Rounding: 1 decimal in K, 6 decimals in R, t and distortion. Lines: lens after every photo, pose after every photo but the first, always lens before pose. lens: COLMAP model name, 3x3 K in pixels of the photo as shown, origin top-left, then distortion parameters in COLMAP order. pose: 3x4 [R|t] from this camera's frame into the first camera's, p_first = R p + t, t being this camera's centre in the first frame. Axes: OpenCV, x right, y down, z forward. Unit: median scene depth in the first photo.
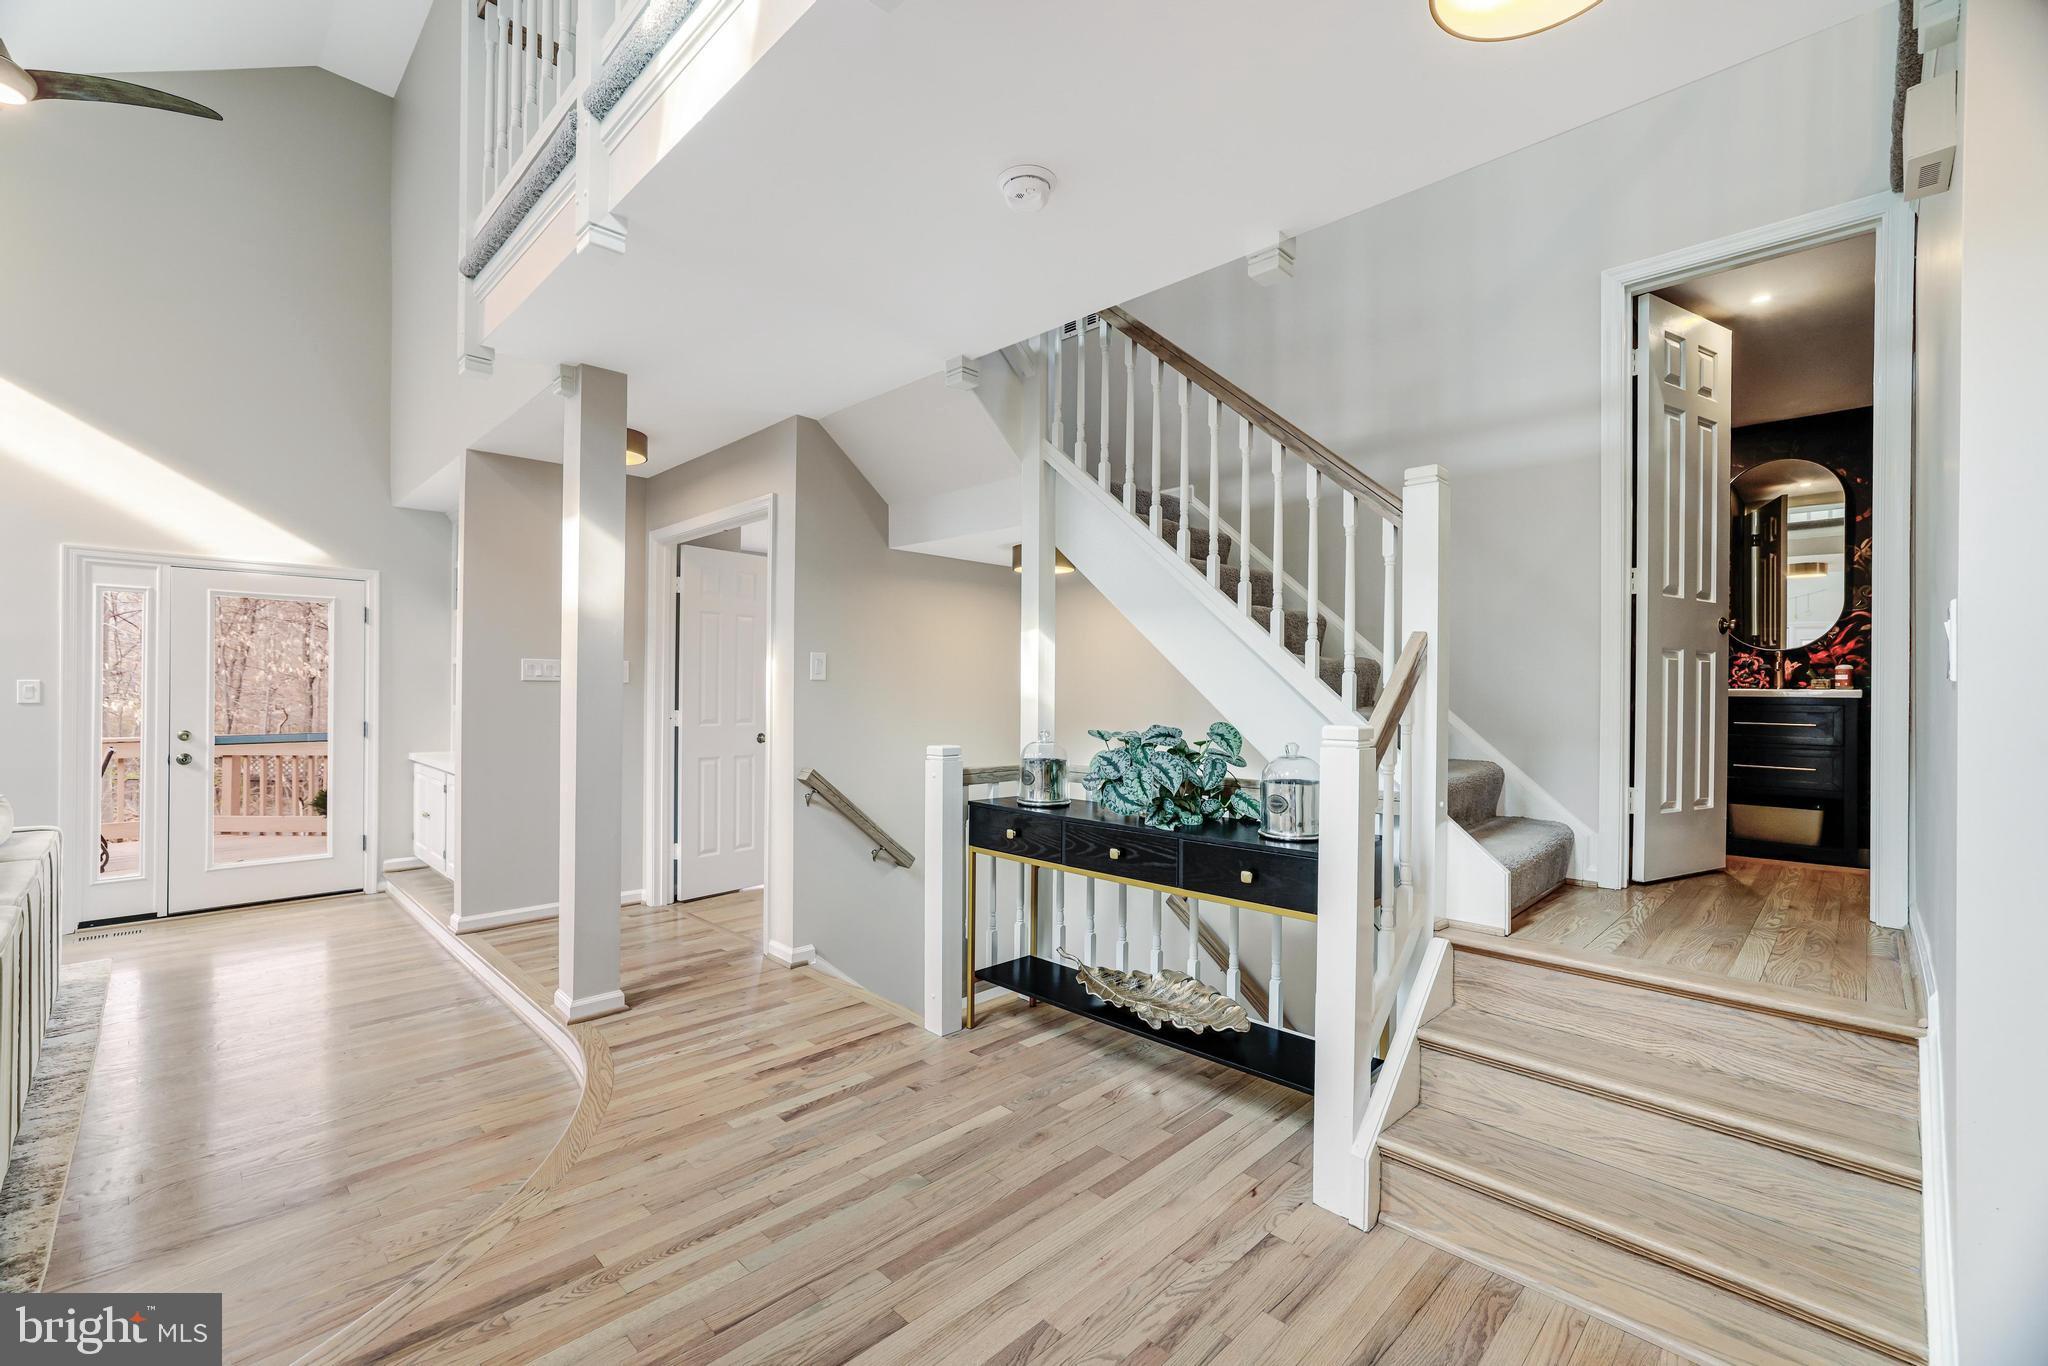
lens RADIAL K [[863.4, 0, 984.7], [0, 863.4, 691.7], [0, 0, 1]] dist [-0.019694, 0.006605]
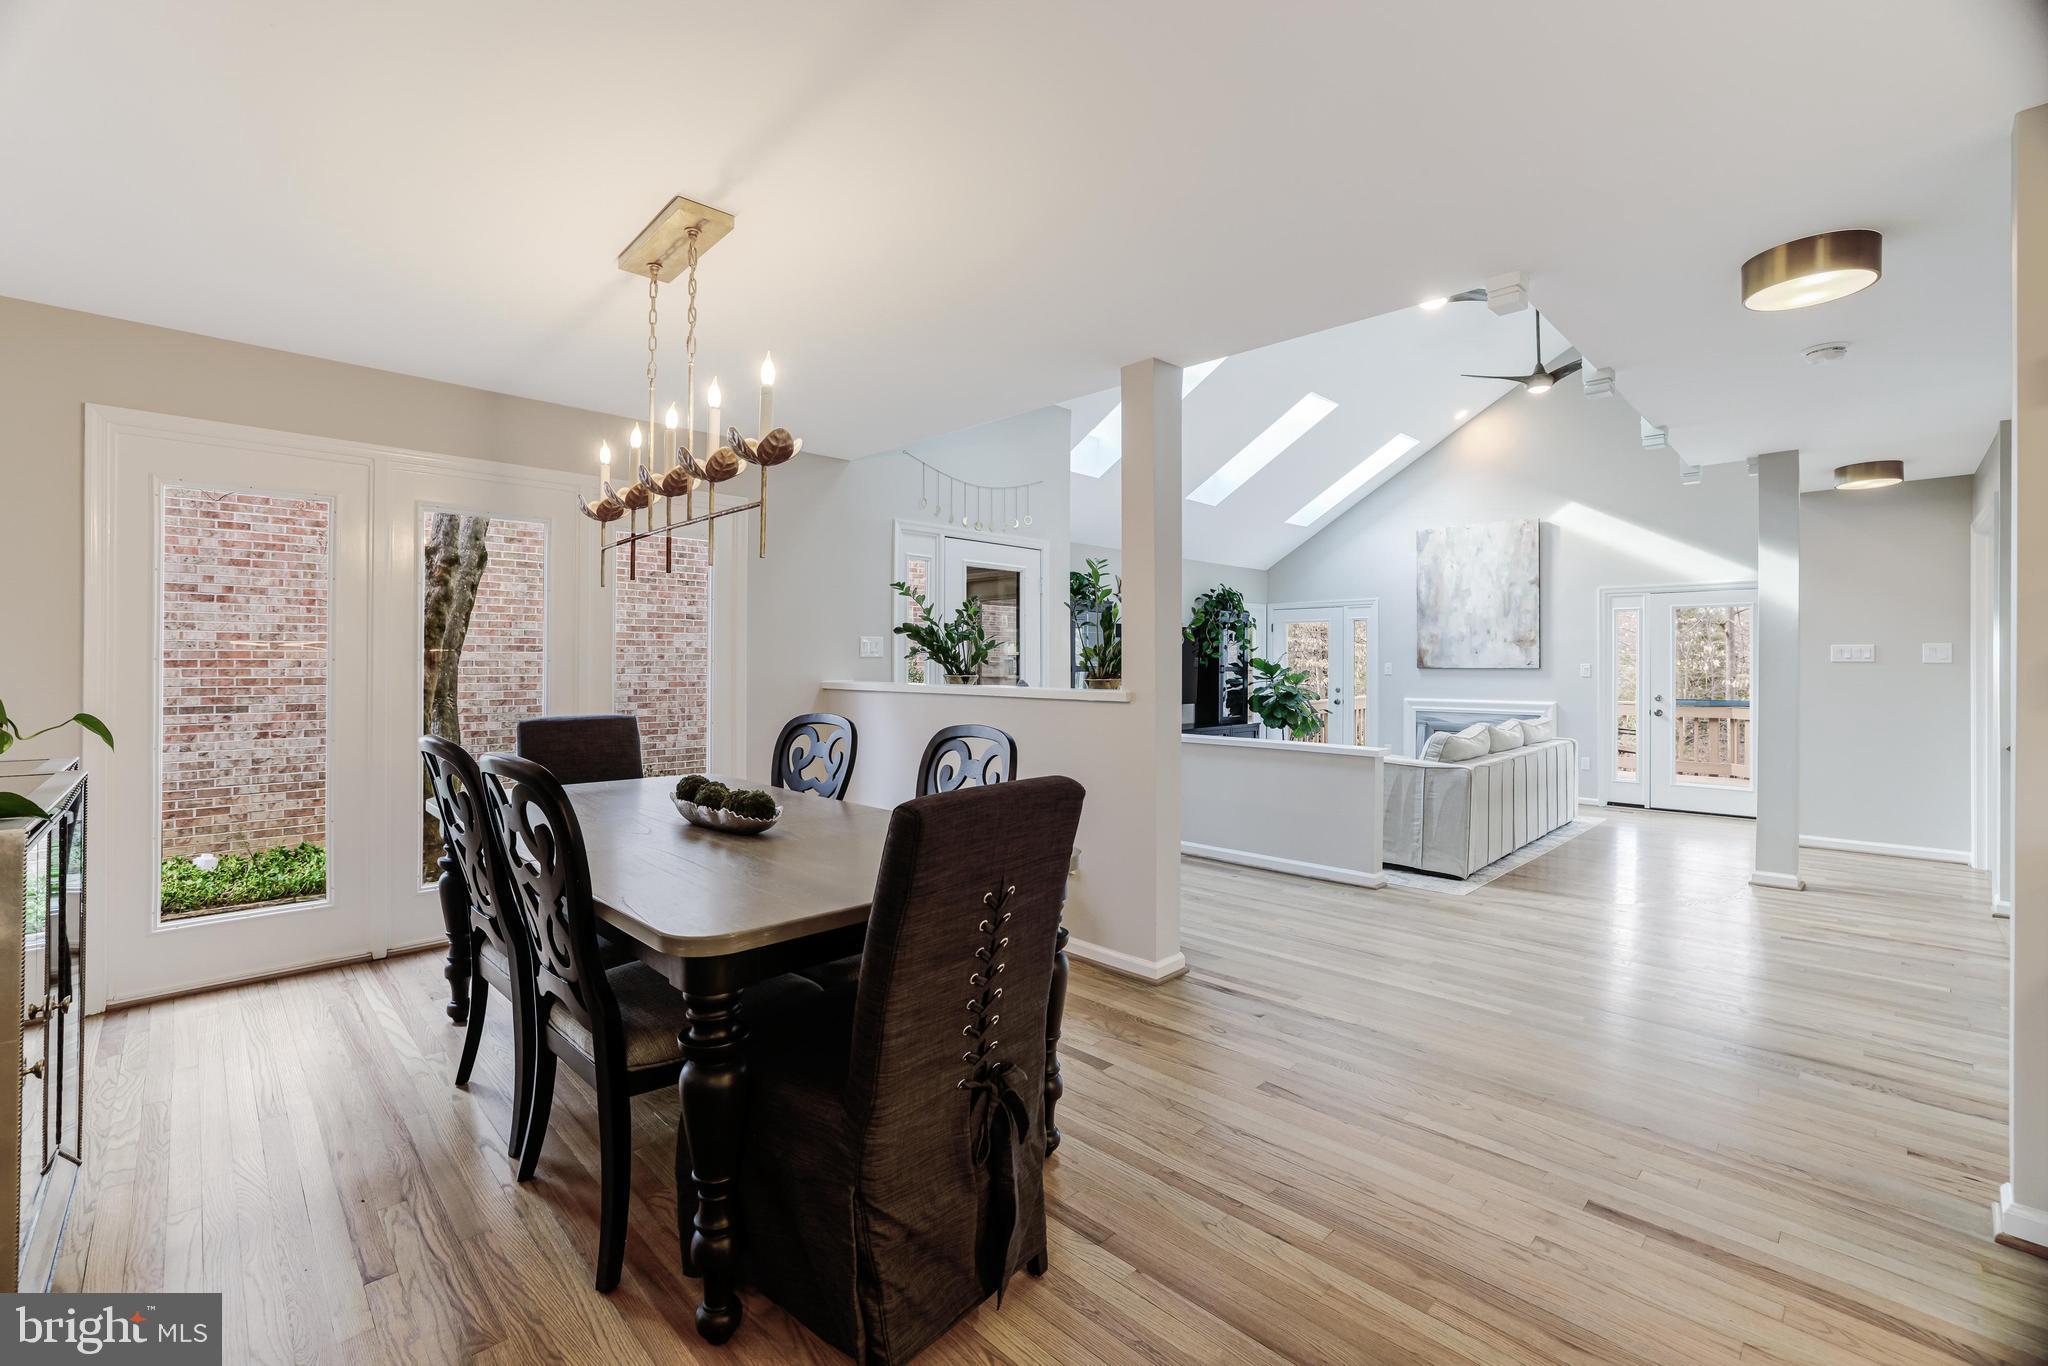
lens RADIAL K [[863.4, 0, 1039.4], [0, 863.4, 669.7], [0, 0, 1]] dist [-0.019694, 0.006605]
pose [[0.025041, -0.001245, -0.999686, 1.133819], [-0.005888, 0.999982, -0.001393, 0.012465], [0.999669, 0.005921, 0.025034, -0.355825]]
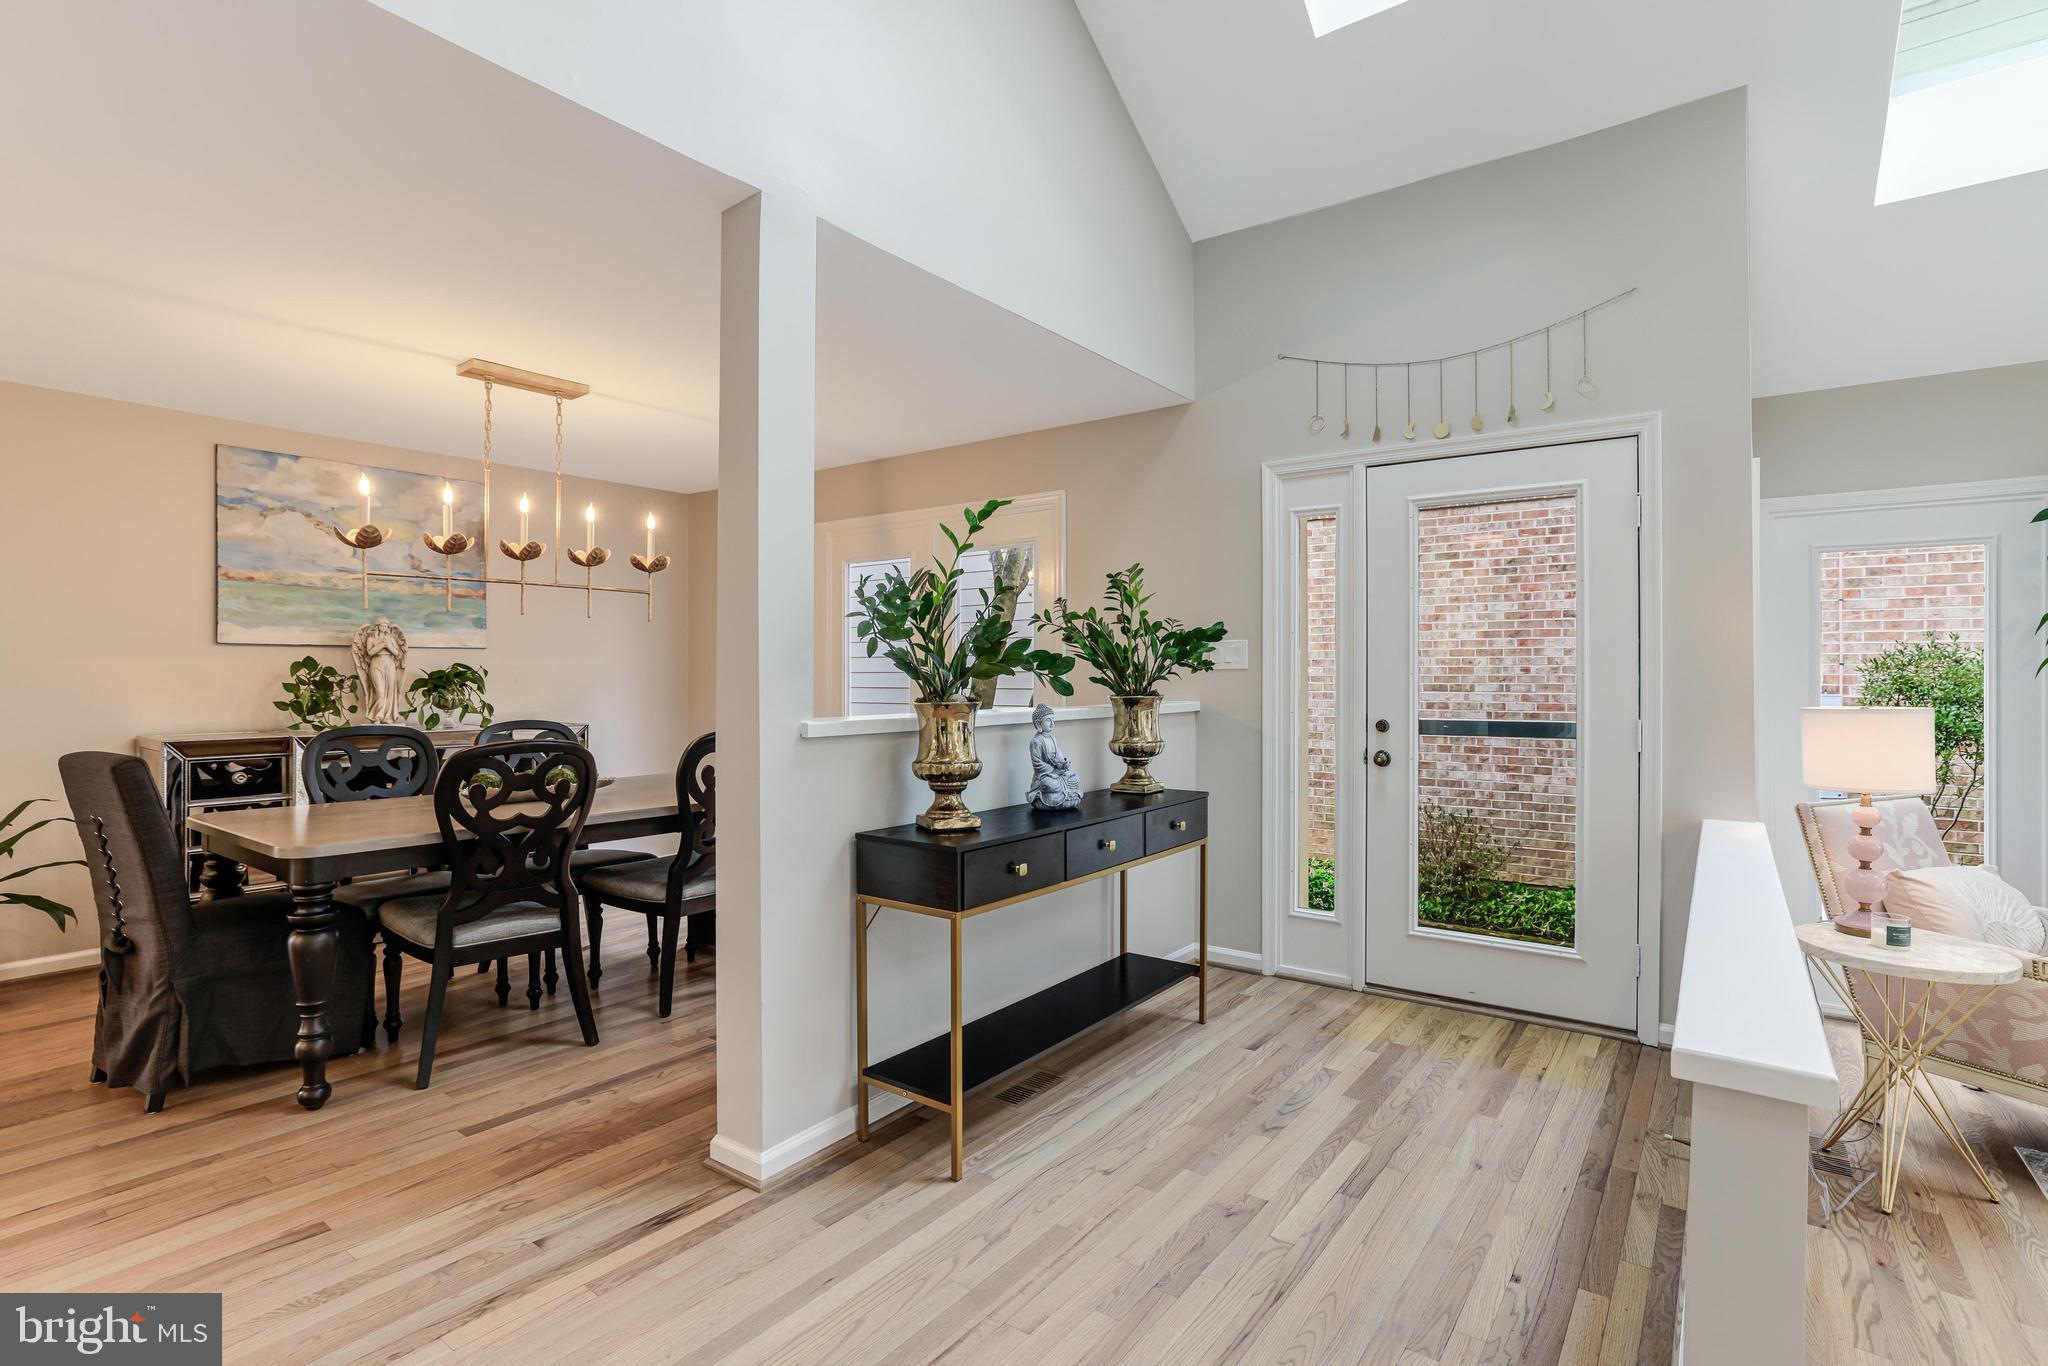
lens RADIAL K [[983.7, 0, 996.5], [0, 983.7, 678.1], [0, 0, 1]] dist [-0.037351, 0.012905]
pose [[-0.988169, -0.008939, -0.153105, -0.147460], [-0.009518, 0.999950, 0.003048, -0.002818], [0.153070, 0.004469, -0.988205, 0.728526]]
